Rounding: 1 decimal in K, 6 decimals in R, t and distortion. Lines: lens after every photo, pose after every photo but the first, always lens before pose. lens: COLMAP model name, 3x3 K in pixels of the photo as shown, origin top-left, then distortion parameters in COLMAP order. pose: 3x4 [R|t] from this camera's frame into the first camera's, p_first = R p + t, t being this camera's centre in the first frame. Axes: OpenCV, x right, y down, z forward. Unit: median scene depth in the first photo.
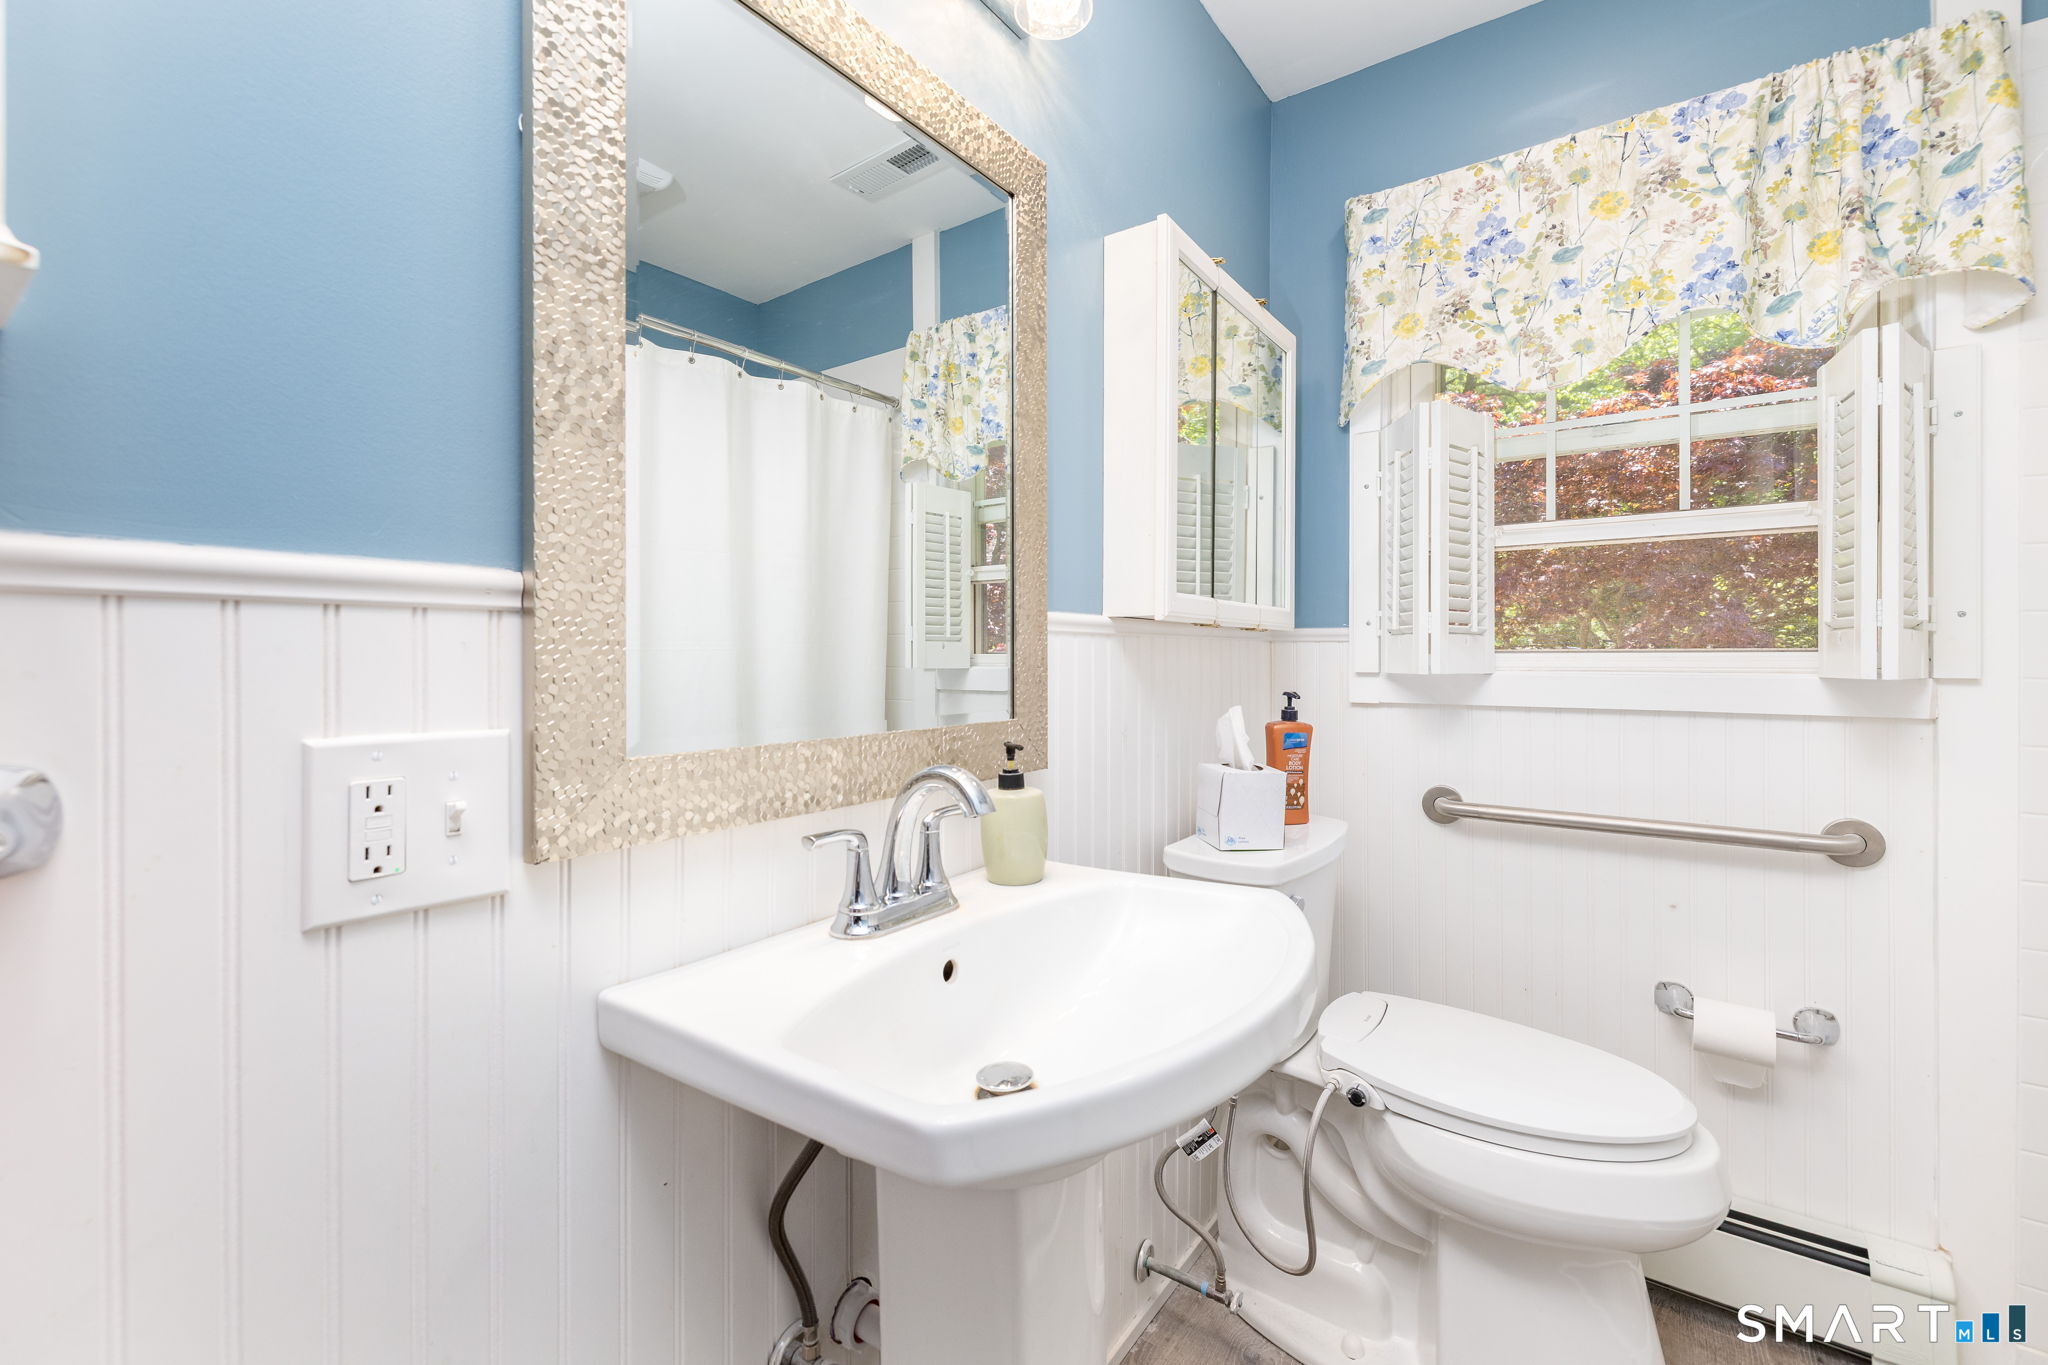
lens RADIAL K [[864.3, 0, 1024.3], [0, 864.3, 652.5], [0, 0, 1]] dist [-0.001236, -0.000400]
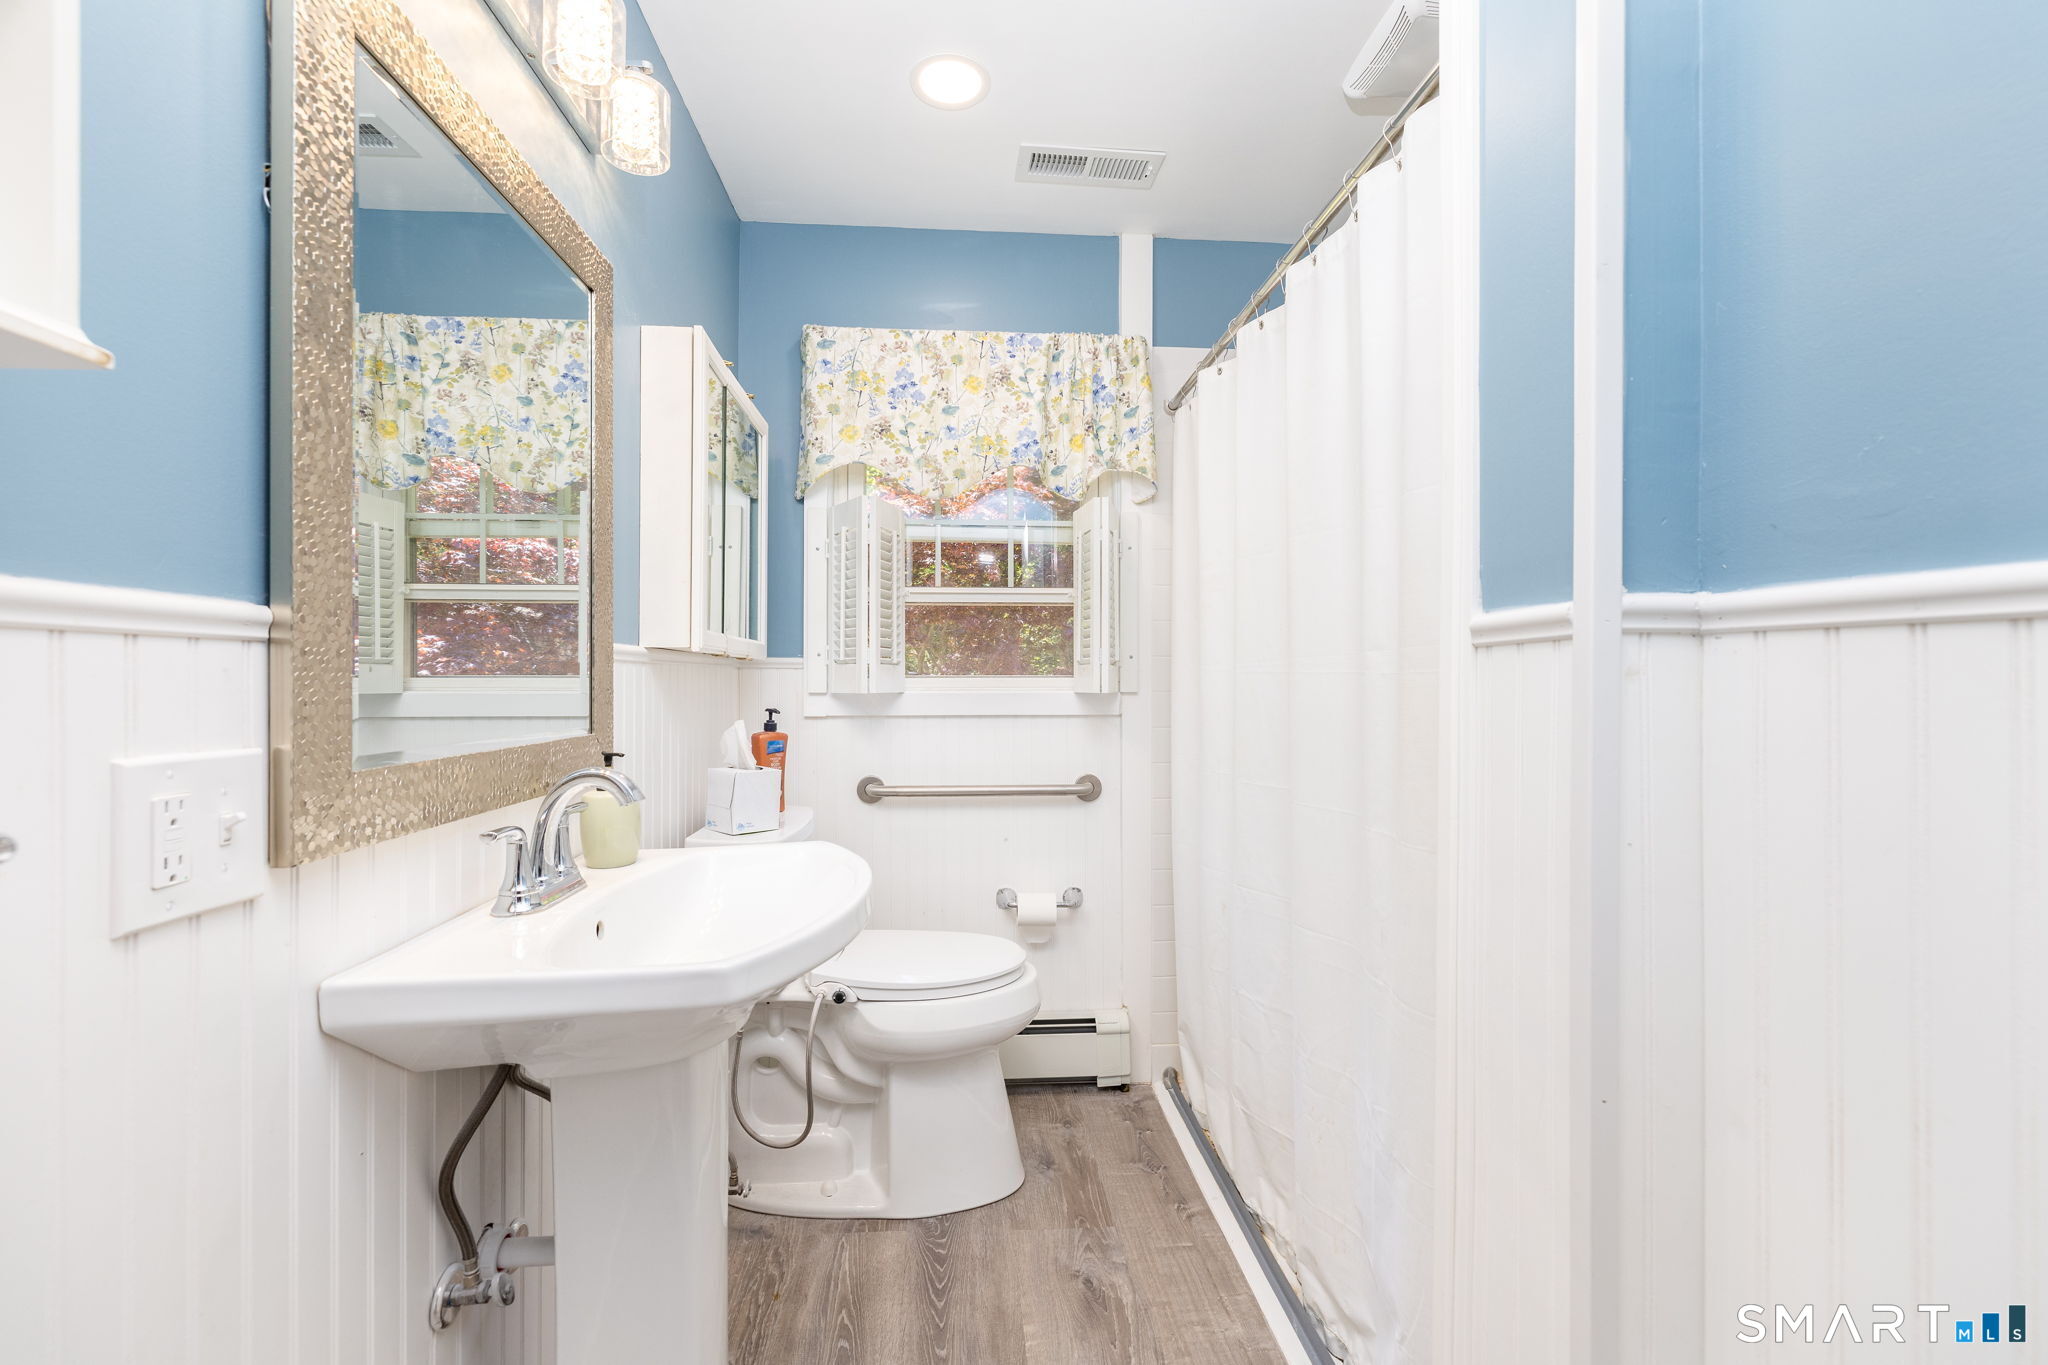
lens RADIAL K [[864.3, 0, 1024.3], [0, 864.3, 652.5], [0, 0, 1]] dist [-0.001236, -0.000400]
pose [[0.754076, 0.020665, 0.656462, -0.268471], [-0.003366, 0.999613, -0.027601, -0.002733], [-0.656778, 0.018604, 0.753854, -0.218494]]
